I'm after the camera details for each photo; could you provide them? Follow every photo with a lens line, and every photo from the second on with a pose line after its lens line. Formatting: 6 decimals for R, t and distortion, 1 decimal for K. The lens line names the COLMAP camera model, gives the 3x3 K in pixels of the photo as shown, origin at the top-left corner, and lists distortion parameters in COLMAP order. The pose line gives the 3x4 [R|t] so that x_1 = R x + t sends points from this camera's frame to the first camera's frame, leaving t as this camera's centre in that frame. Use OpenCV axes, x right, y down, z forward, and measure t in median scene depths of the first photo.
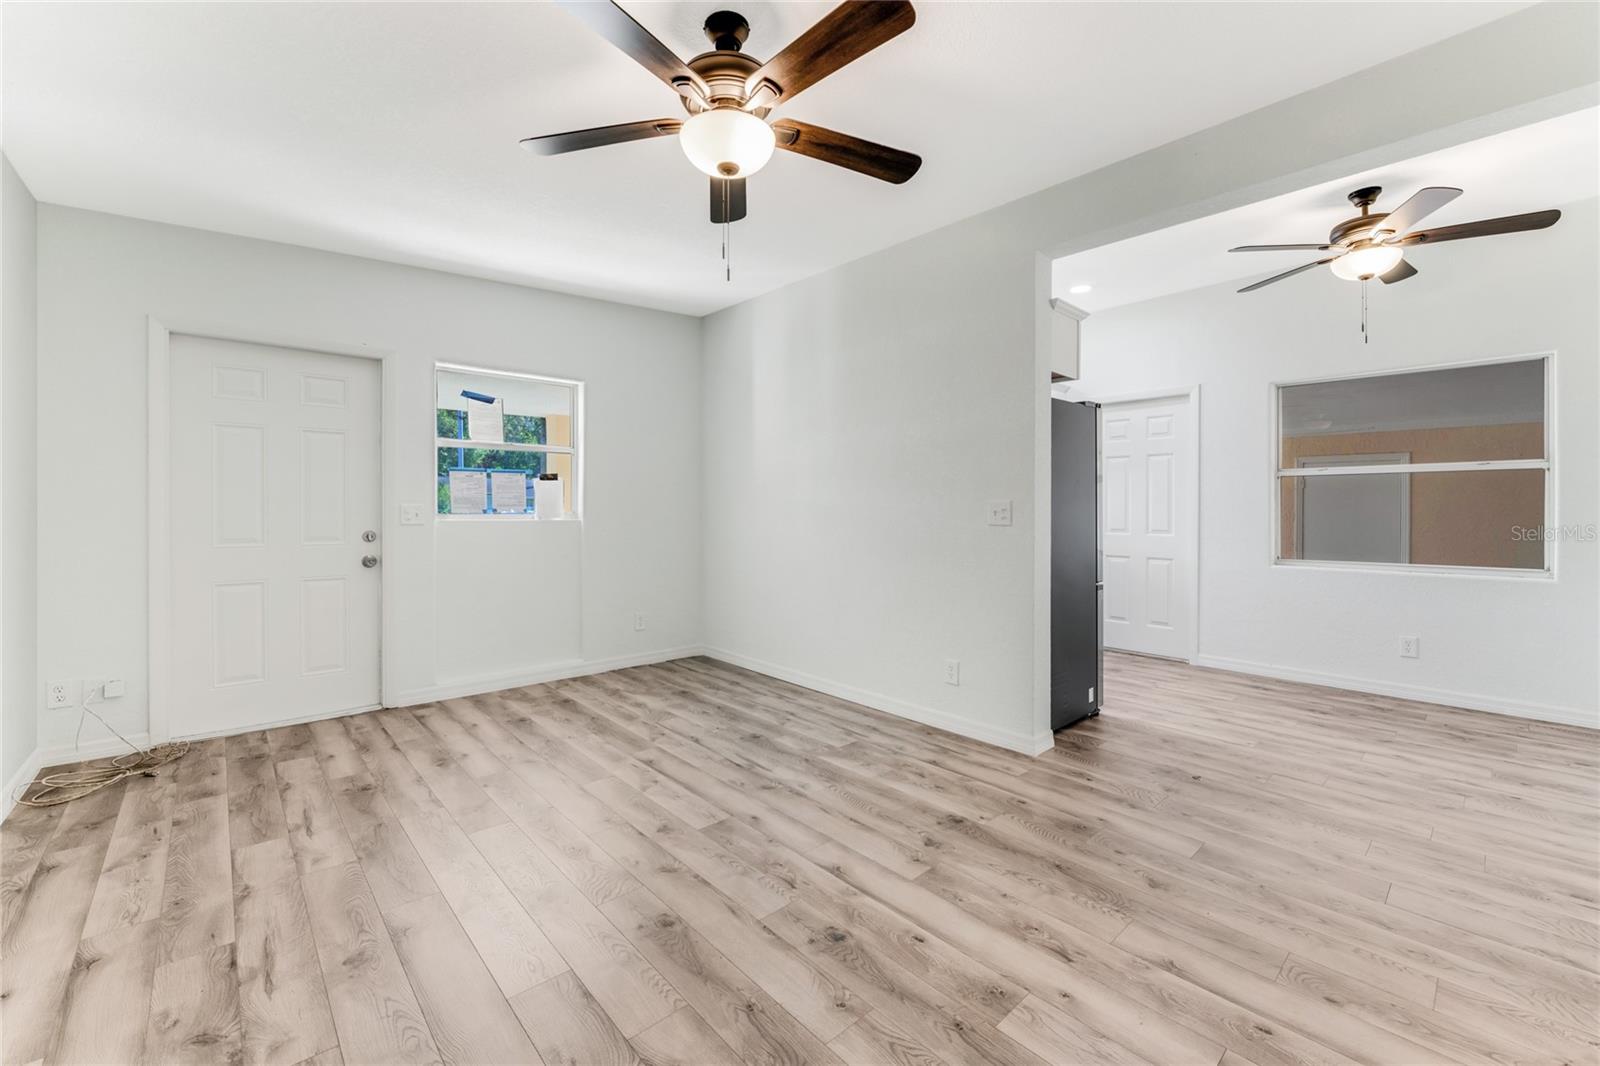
lens RADIAL K [[644.8, 0, 800.8], [0, 644.8, 518.1], [0, 0, 1]] dist [-0.003995, -0.000764]
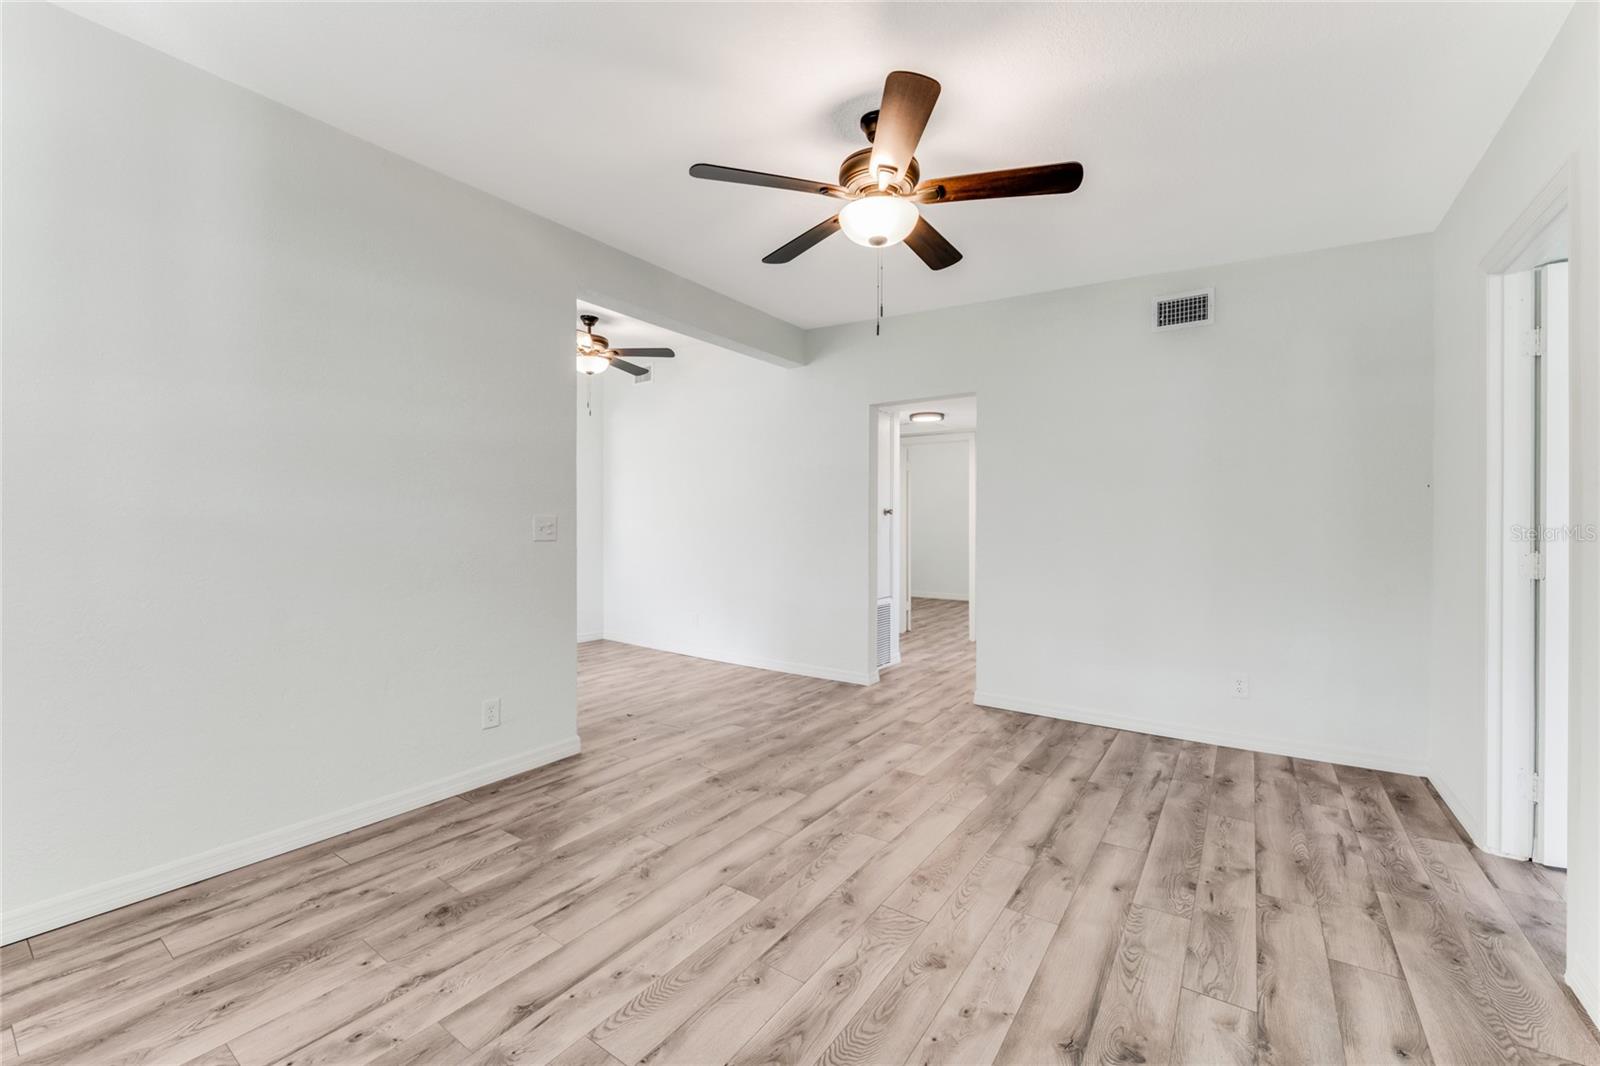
lens RADIAL K [[644.8, 0, 798.4], [0, 644.8, 529.5], [0, 0, 1]] dist [-0.003995, -0.000764]
pose [[-0.217533, -0.010119, 0.976001, -1.058212], [0.011534, 0.999850, 0.012937, -0.020036], [-0.975985, 0.014071, -0.217383, 1.195891]]
